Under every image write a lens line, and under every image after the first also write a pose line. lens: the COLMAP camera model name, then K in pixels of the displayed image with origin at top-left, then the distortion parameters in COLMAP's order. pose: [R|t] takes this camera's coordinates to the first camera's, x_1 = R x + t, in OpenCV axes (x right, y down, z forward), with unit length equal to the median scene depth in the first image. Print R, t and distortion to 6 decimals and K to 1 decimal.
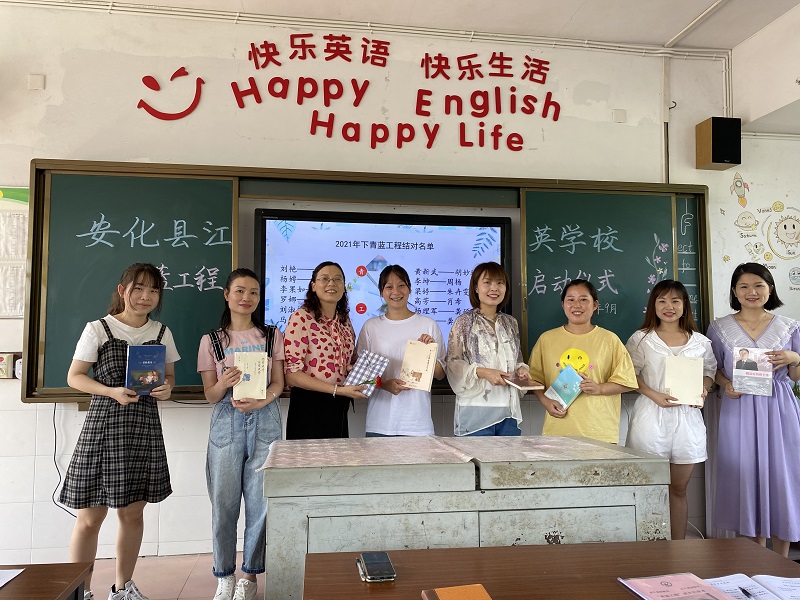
lens RADIAL K [[604.2, 0, 398.0], [0, 604.2, 301.1], [0, 0, 1]] dist [-0.008888, -0.002964]
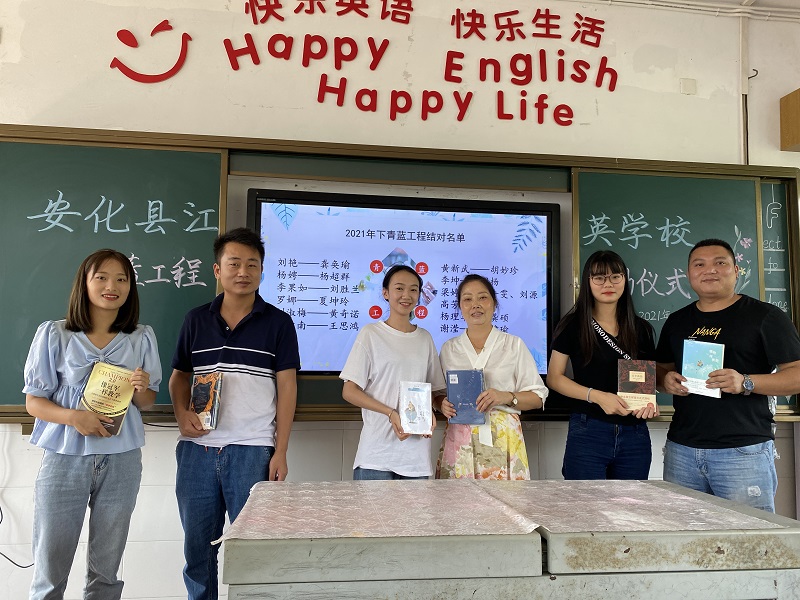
lens RADIAL K [[604.2, 0, 402.6], [0, 604.2, 300.1], [0, 0, 1]] dist [-0.008888, -0.002964]
pose [[0.999764, 0.012739, -0.017591, -0.010078], [-0.013182, 0.999594, -0.025268, 0.015667], [0.017262, 0.025493, 0.999526, 0.180499]]
